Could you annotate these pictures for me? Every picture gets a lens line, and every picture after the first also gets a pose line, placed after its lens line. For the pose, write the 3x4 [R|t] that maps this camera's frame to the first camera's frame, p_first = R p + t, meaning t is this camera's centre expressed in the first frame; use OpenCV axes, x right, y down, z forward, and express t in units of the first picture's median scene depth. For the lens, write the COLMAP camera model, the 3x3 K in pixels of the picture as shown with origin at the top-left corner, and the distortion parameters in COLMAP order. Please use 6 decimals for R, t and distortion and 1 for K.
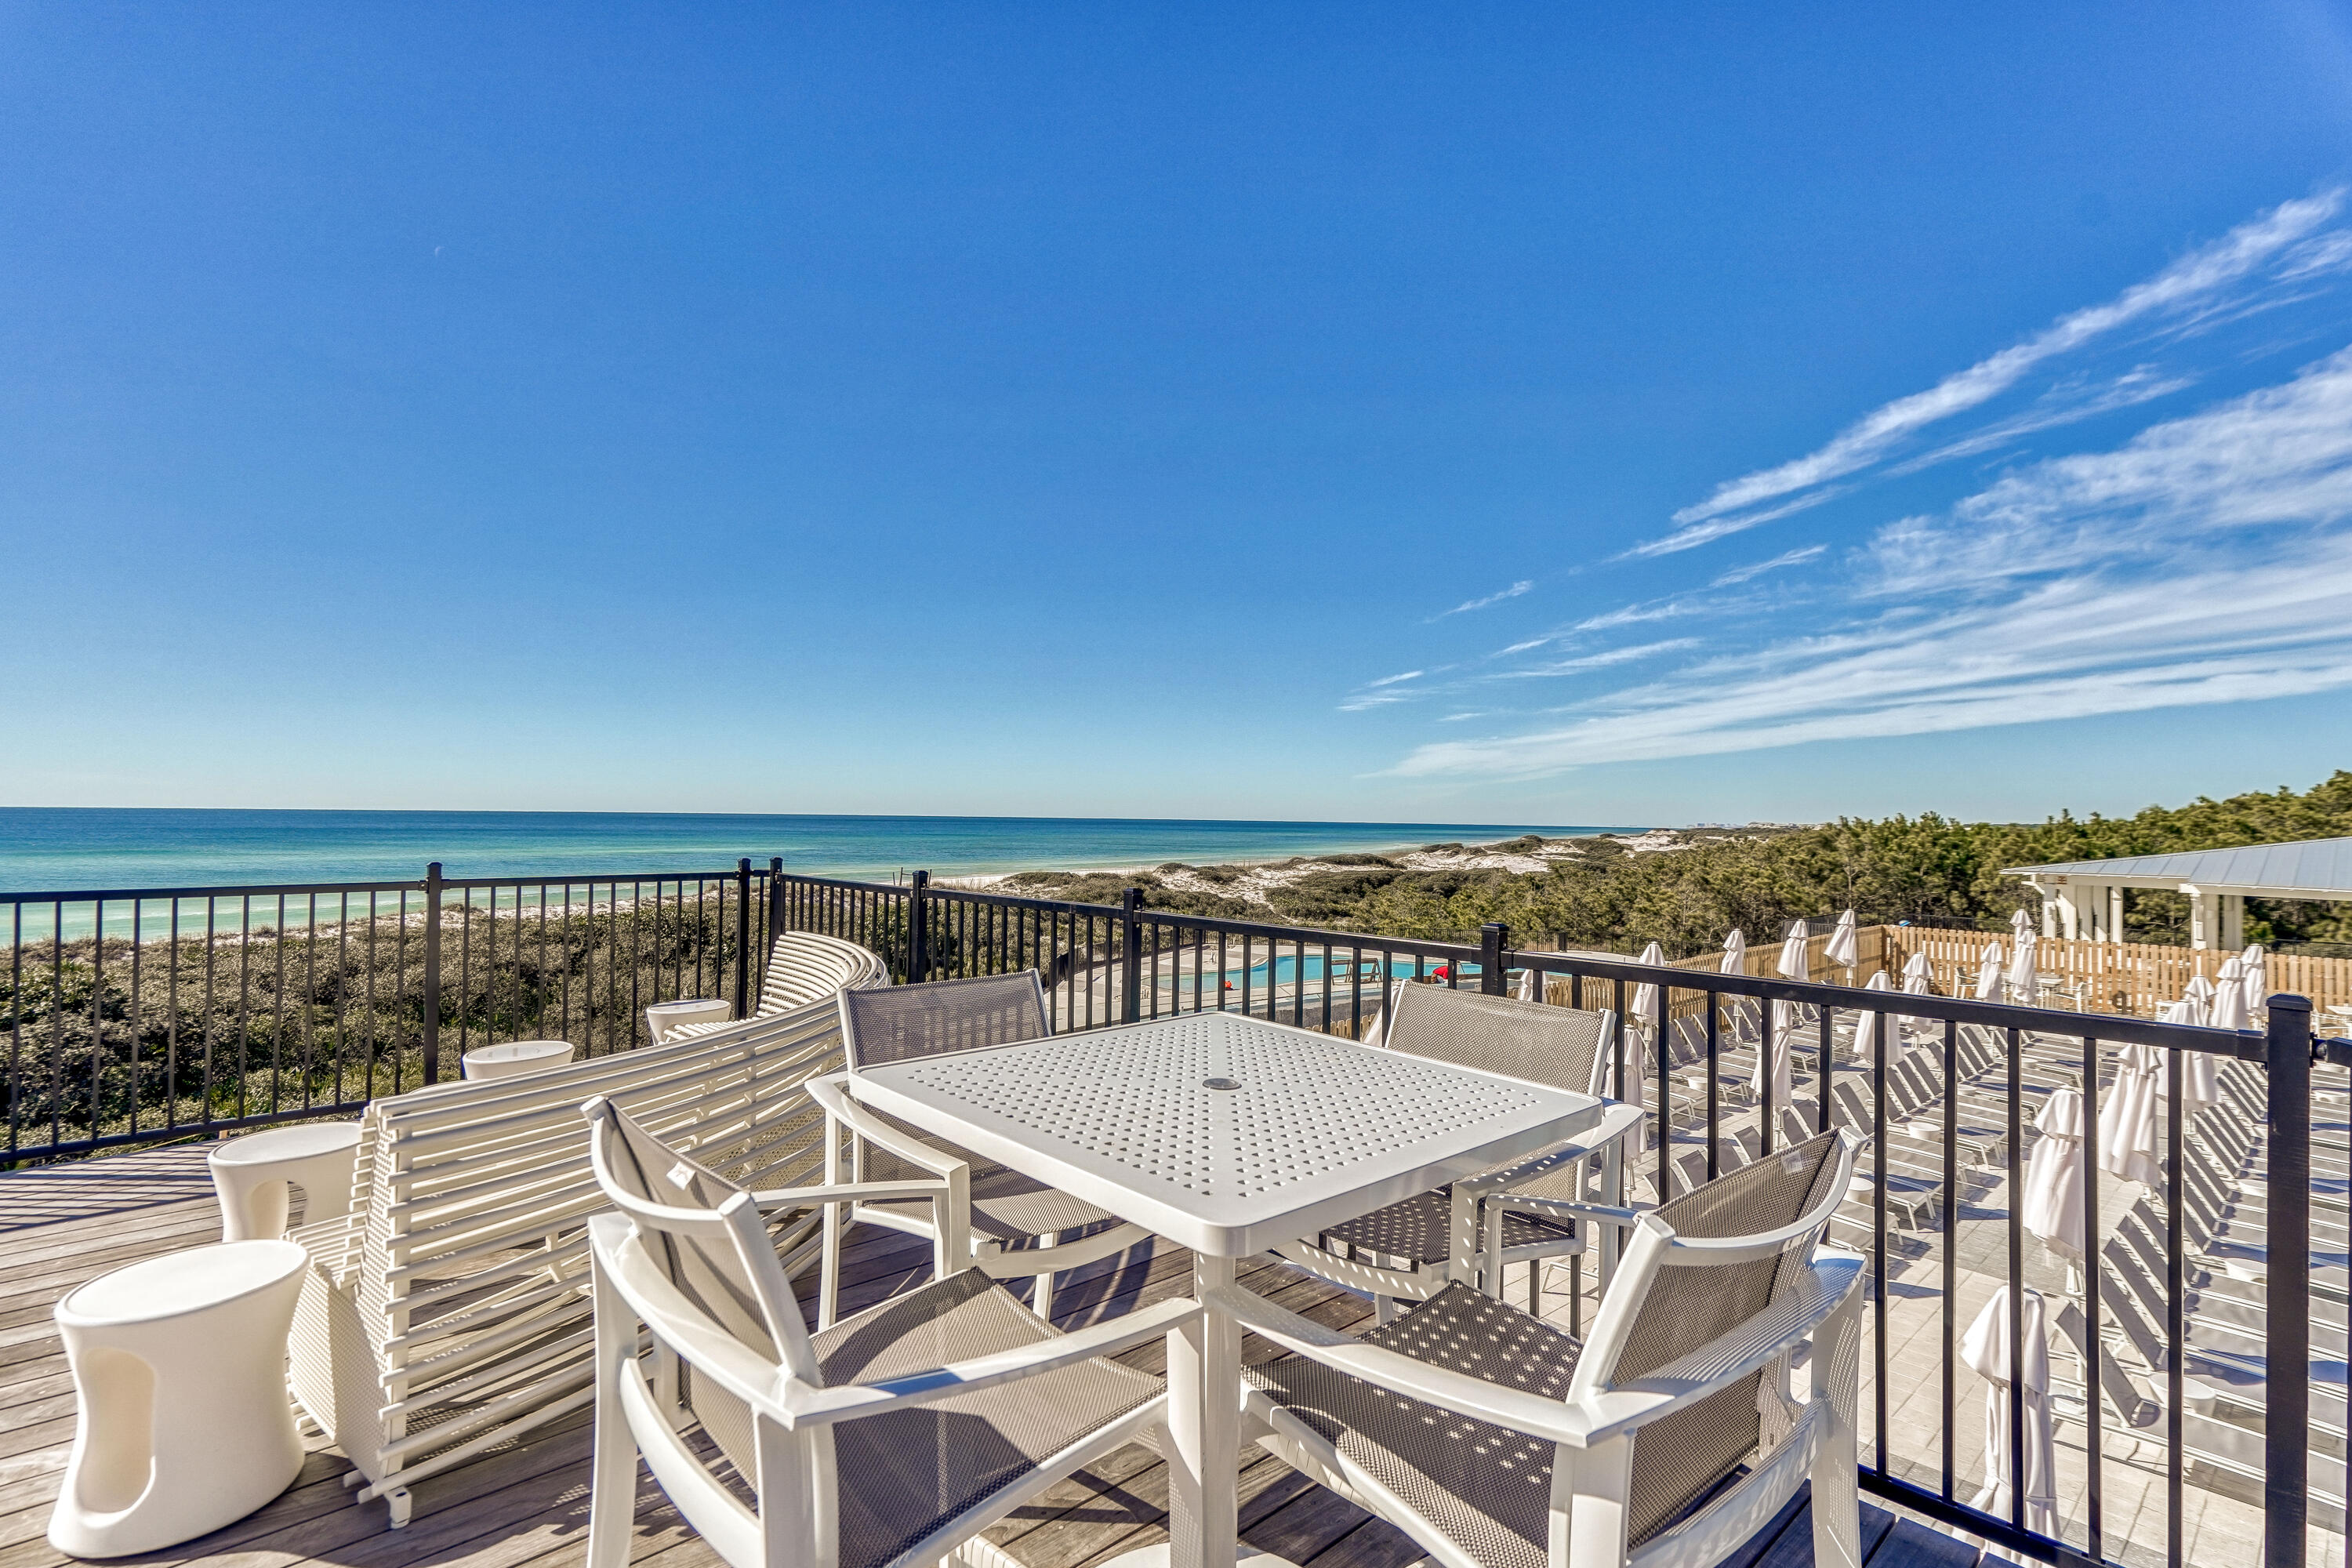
lens RADIAL K [[1100.9, 0, 1178.1], [0, 1100.9, 786.8], [0, 0, 1]] dist [-0.023071, 0.012571]
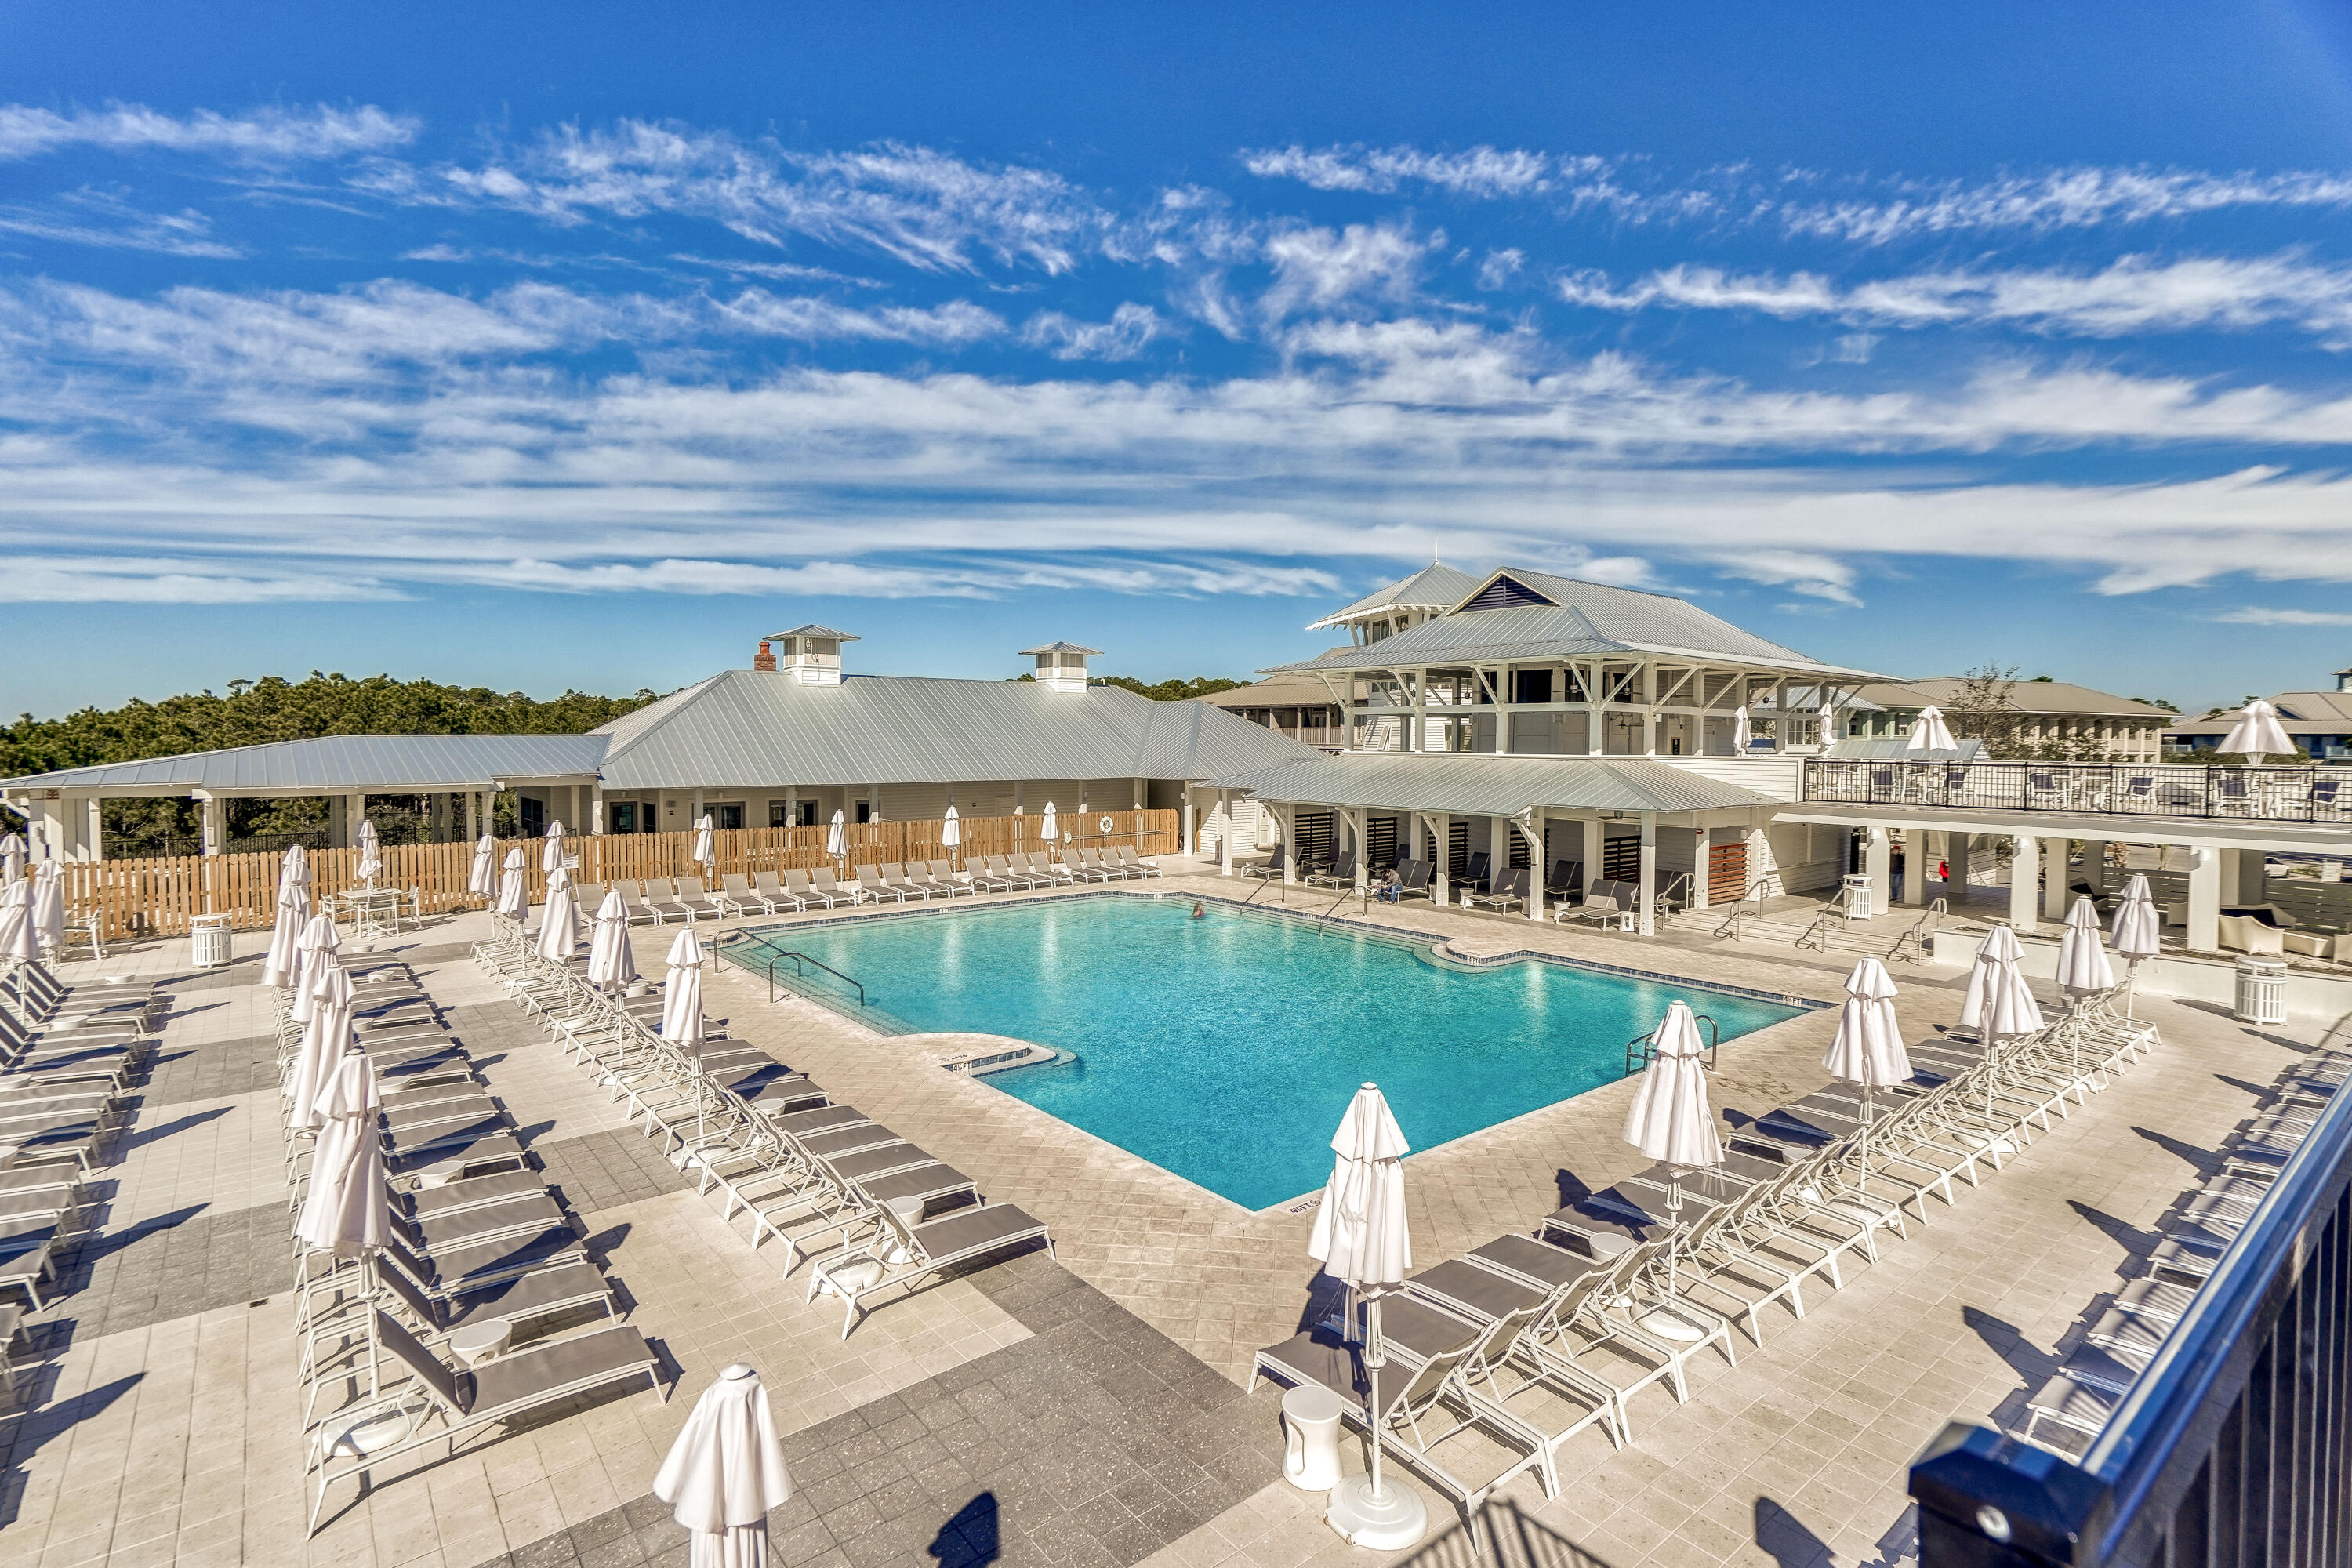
lens RADIAL K [[1100.9, 0, 1120.1], [0, 1100.9, 767.9], [0, 0, 1]] dist [-0.023071, 0.012571]
pose [[0.050807, -0.044924, 0.997698, 0.012813], [-0.027518, 0.998546, 0.046364, 0.003326], [-0.998329, -0.029810, 0.049497, 0.134995]]
